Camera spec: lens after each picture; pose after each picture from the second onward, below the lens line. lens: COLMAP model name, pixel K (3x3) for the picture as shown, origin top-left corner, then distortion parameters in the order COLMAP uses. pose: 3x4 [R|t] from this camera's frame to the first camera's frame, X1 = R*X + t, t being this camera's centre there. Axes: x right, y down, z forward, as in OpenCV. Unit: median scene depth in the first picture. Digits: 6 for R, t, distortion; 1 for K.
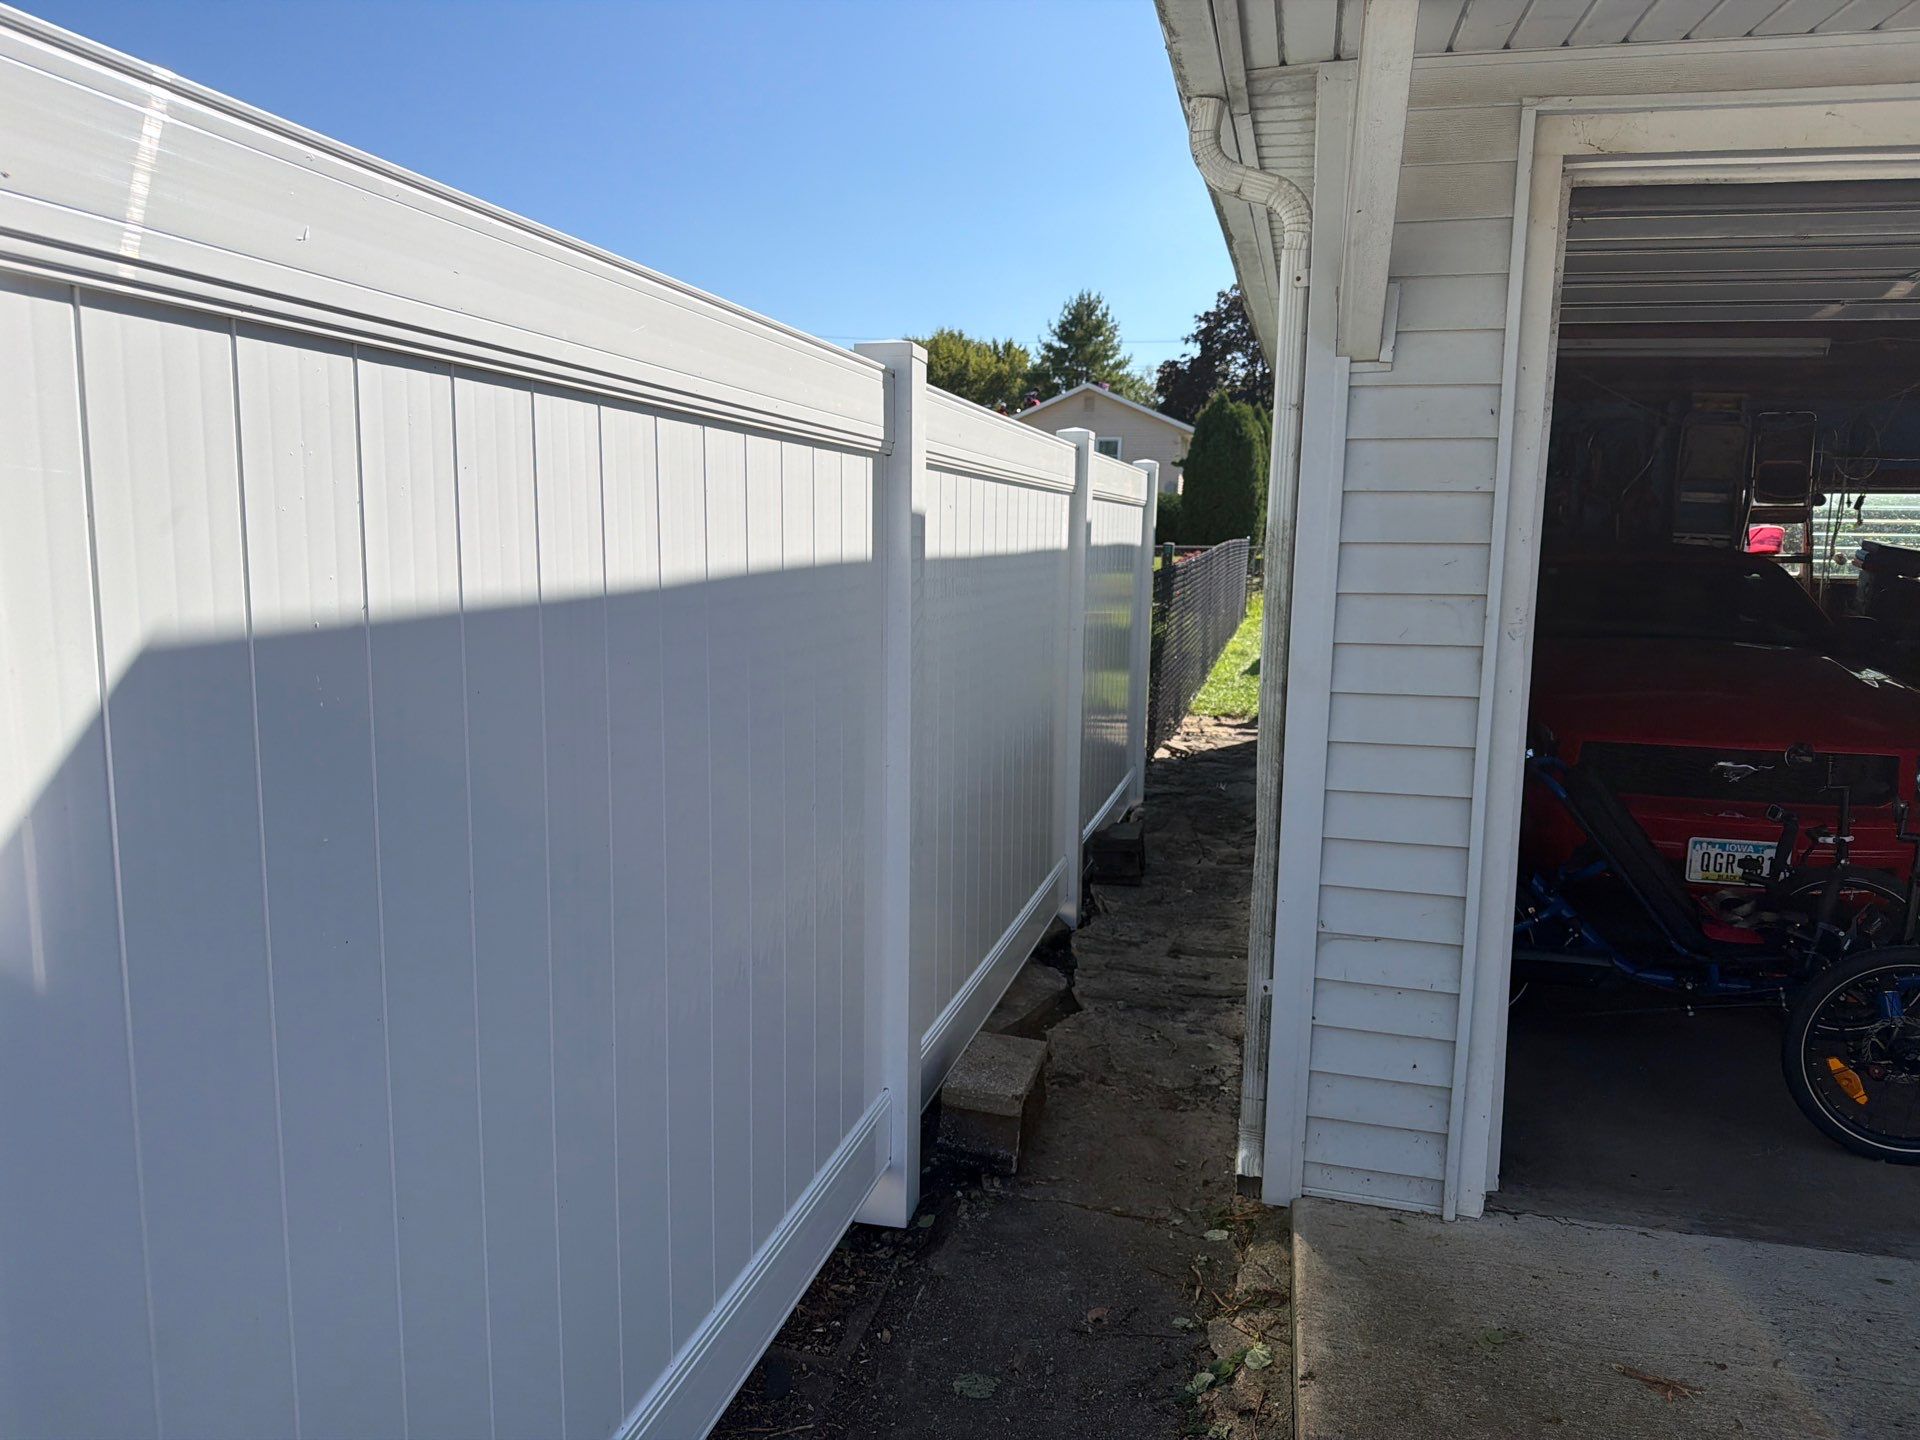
lens RADIAL K [[1345.2, 0, 956.5], [0, 1345.2, 730.5], [0, 0, 1]] dist [0.110828, -0.189177]
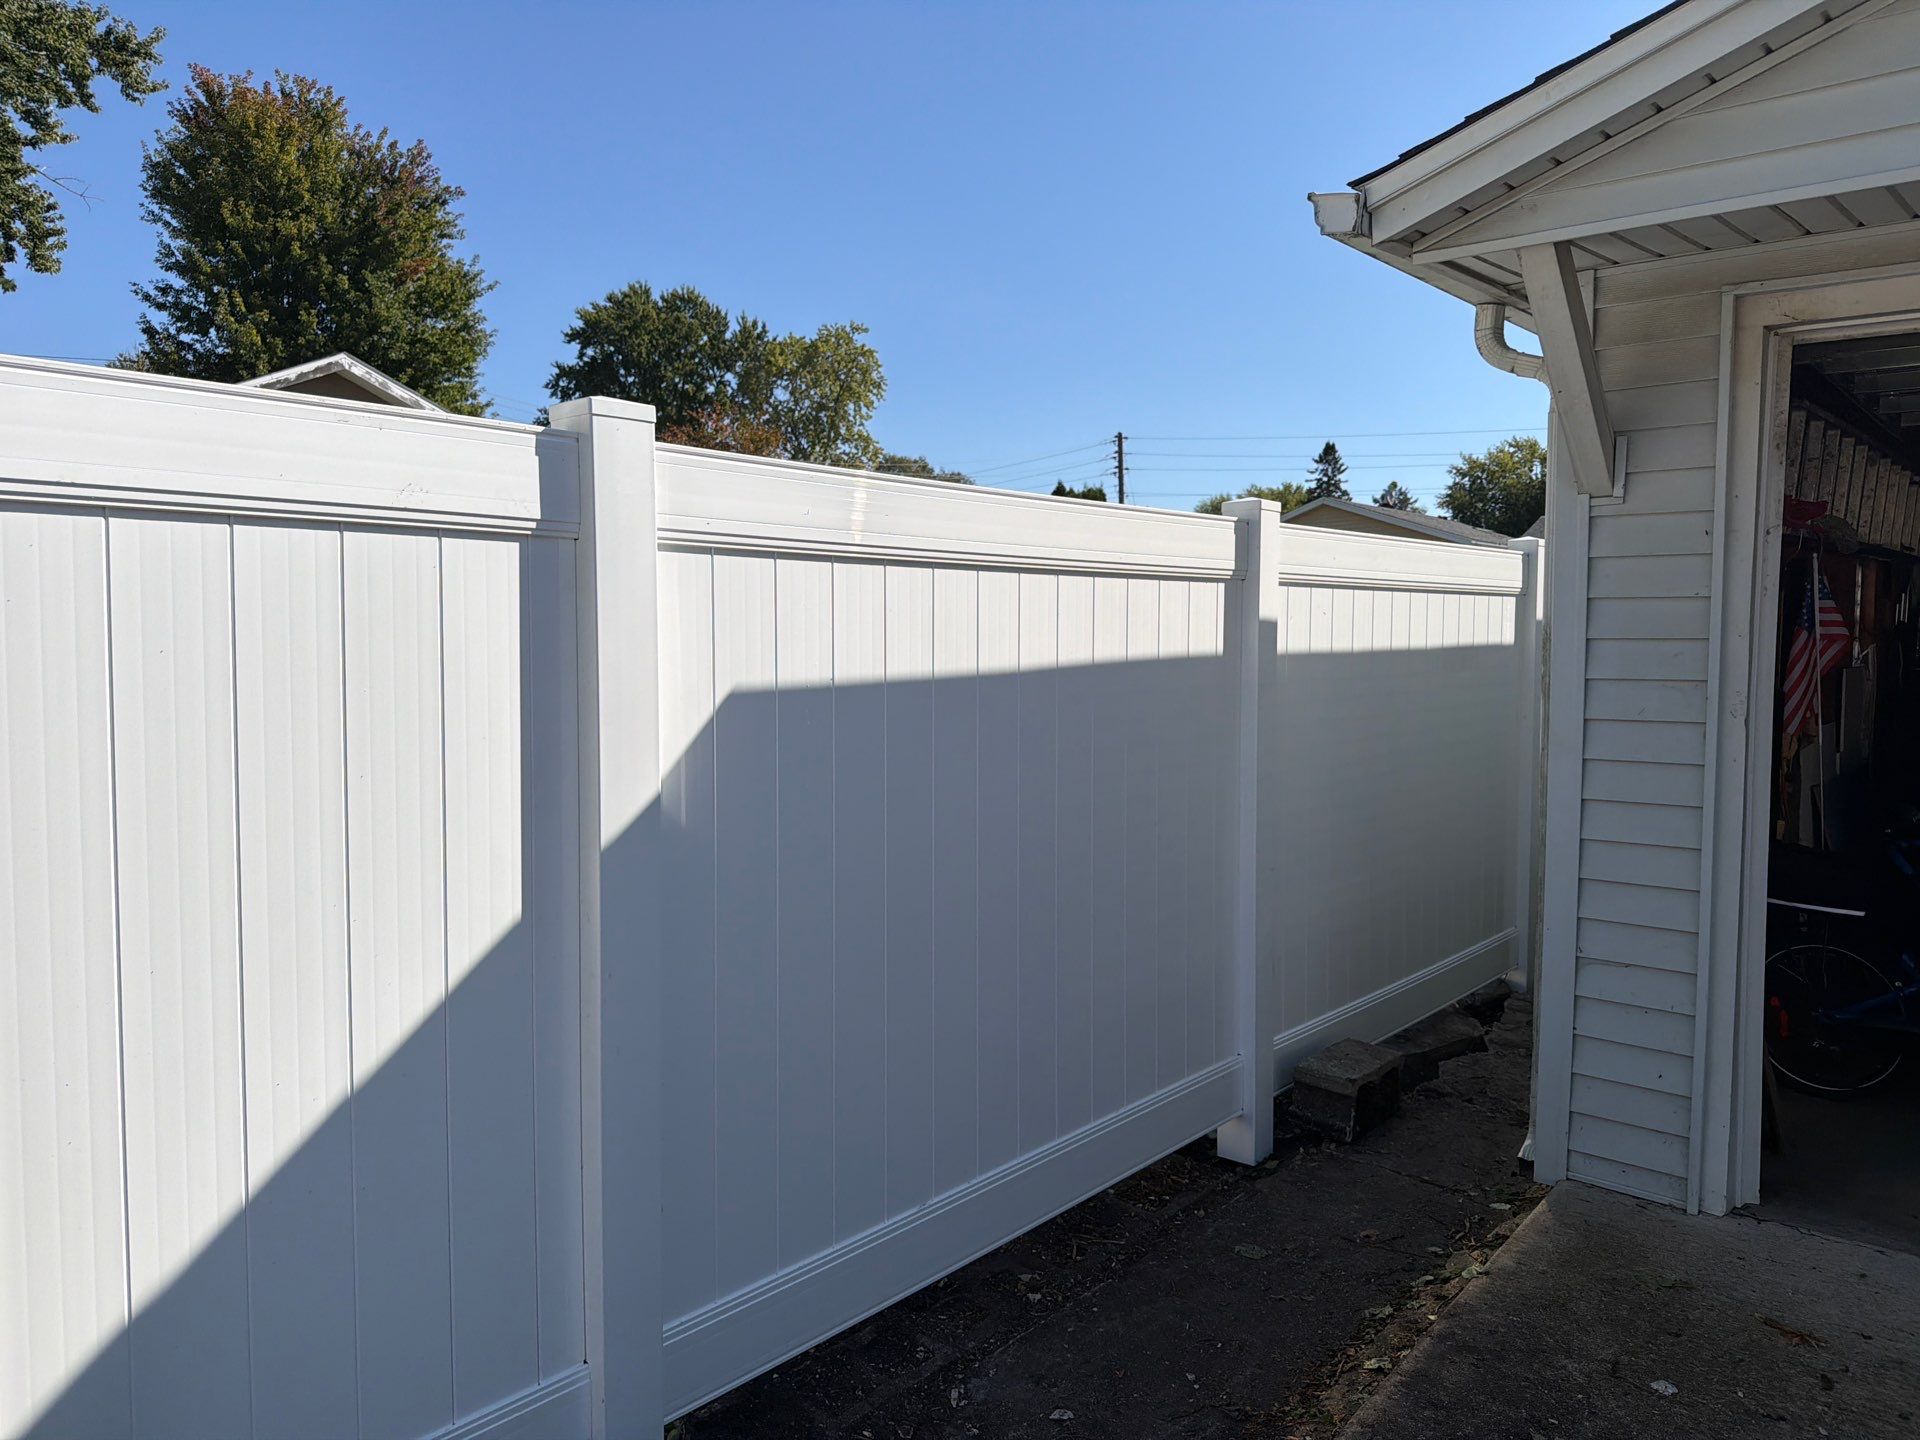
lens RADIAL K [[1358.2, 0, 966.4], [0, 1358.2, 725.8], [0, 0, 1]] dist [0.013589, -0.021477]
pose [[0.896515, 0.016169, -0.442719, 0.278299], [-0.051394, 0.996382, -0.067684, 0.047346], [0.440023, 0.083433, 0.894102, -0.310597]]
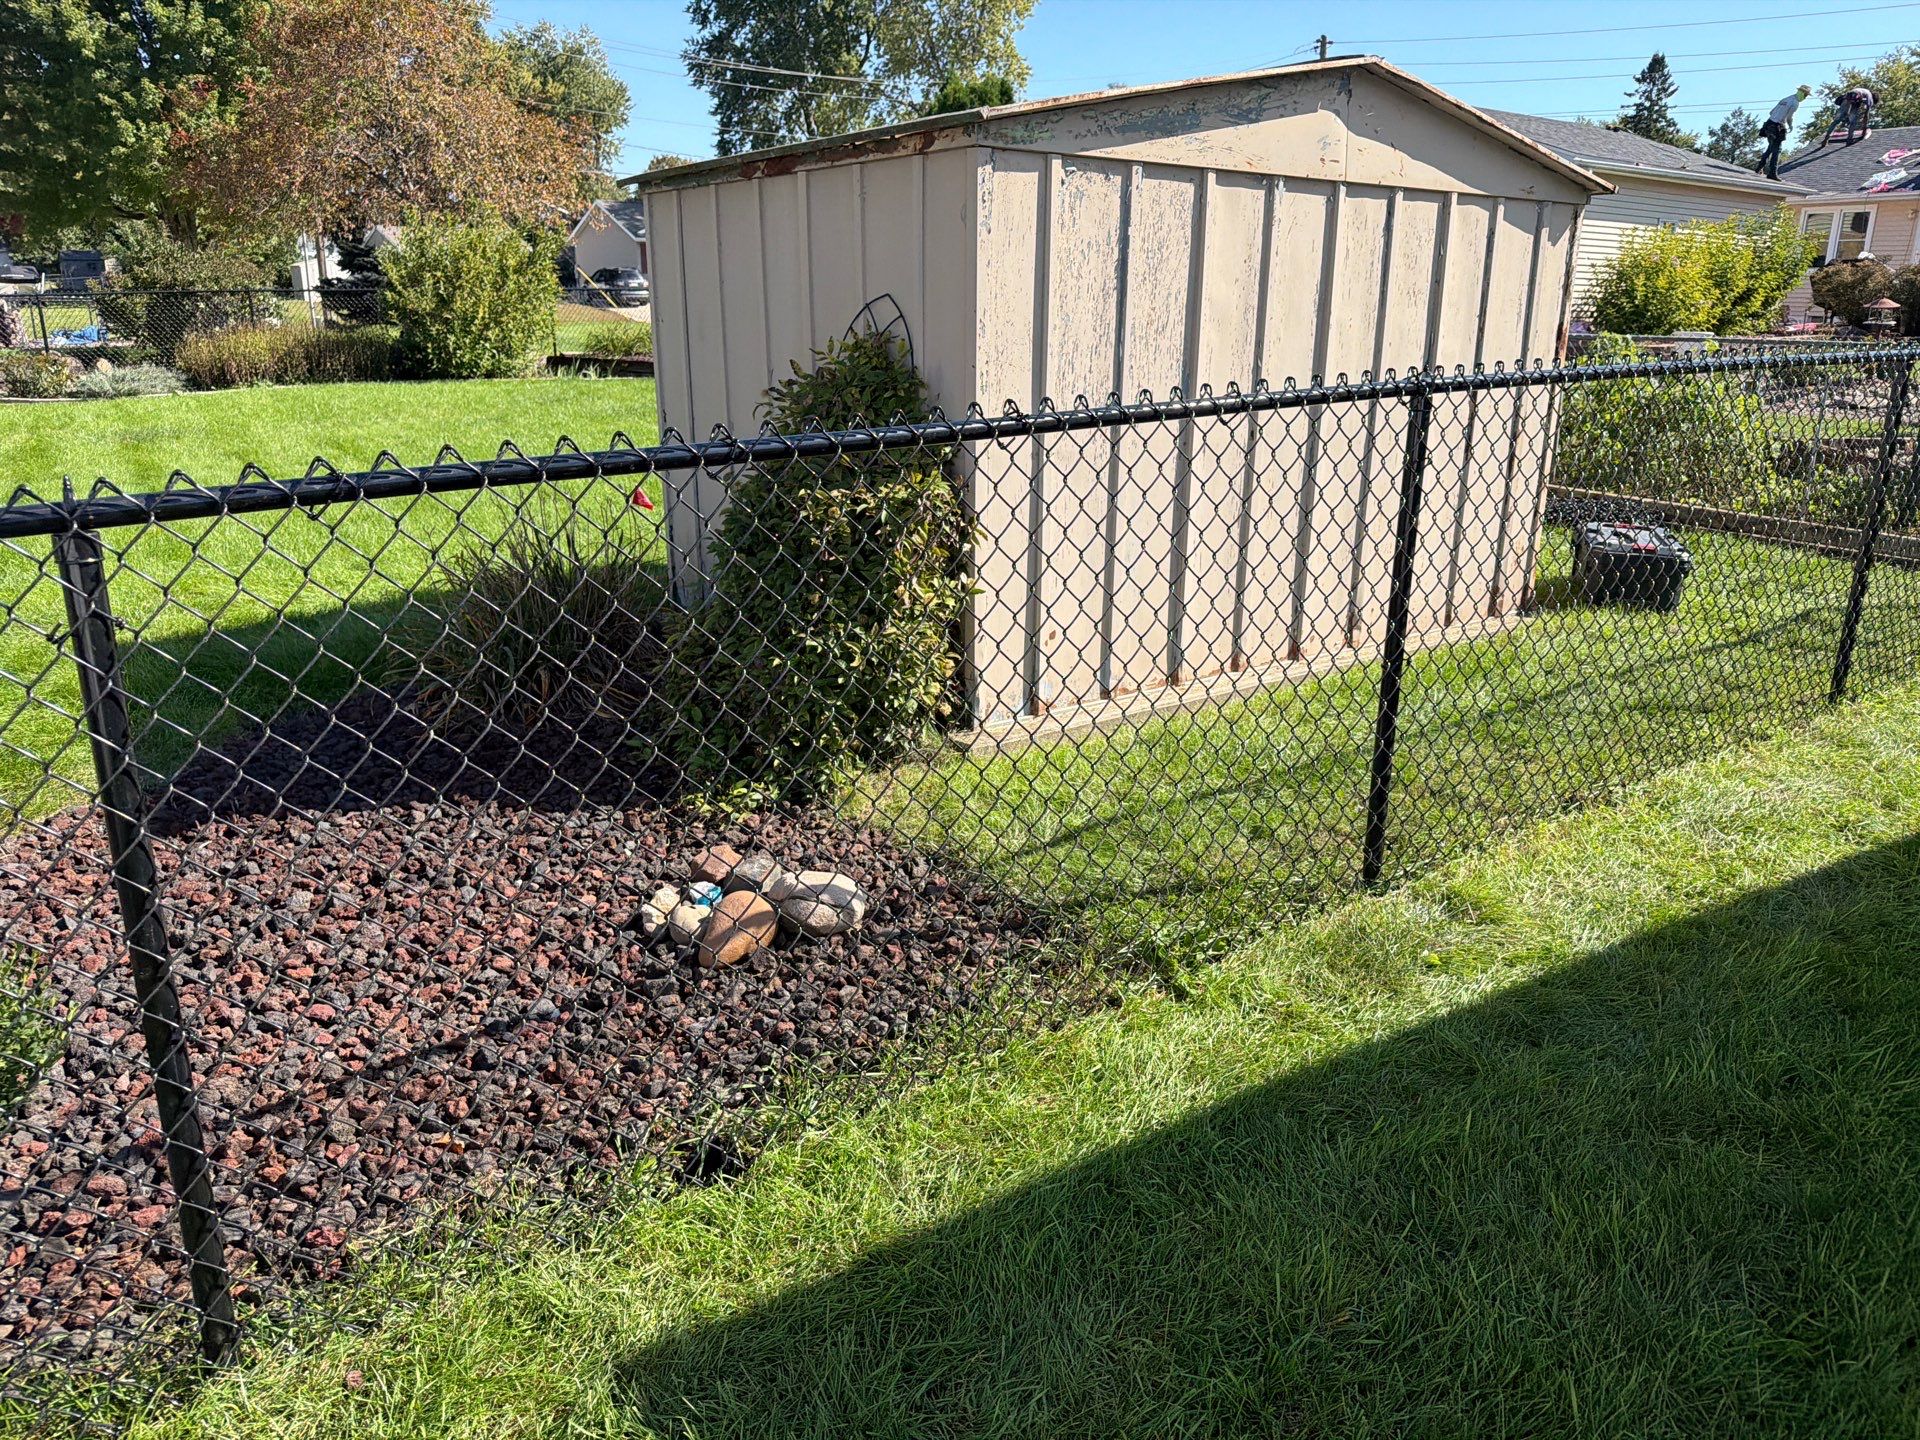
lens RADIAL K [[1362.3, 0, 990.7], [0, 1362.3, 720.5], [0, 0, 1]] dist [-0.004279, -0.003966]
pose [[0.779041, 0.173302, -0.602546, 1.449366], [-0.083347, 0.981136, 0.174429, -0.552849], [0.621409, -0.085667, 0.778789, 3.795896]]
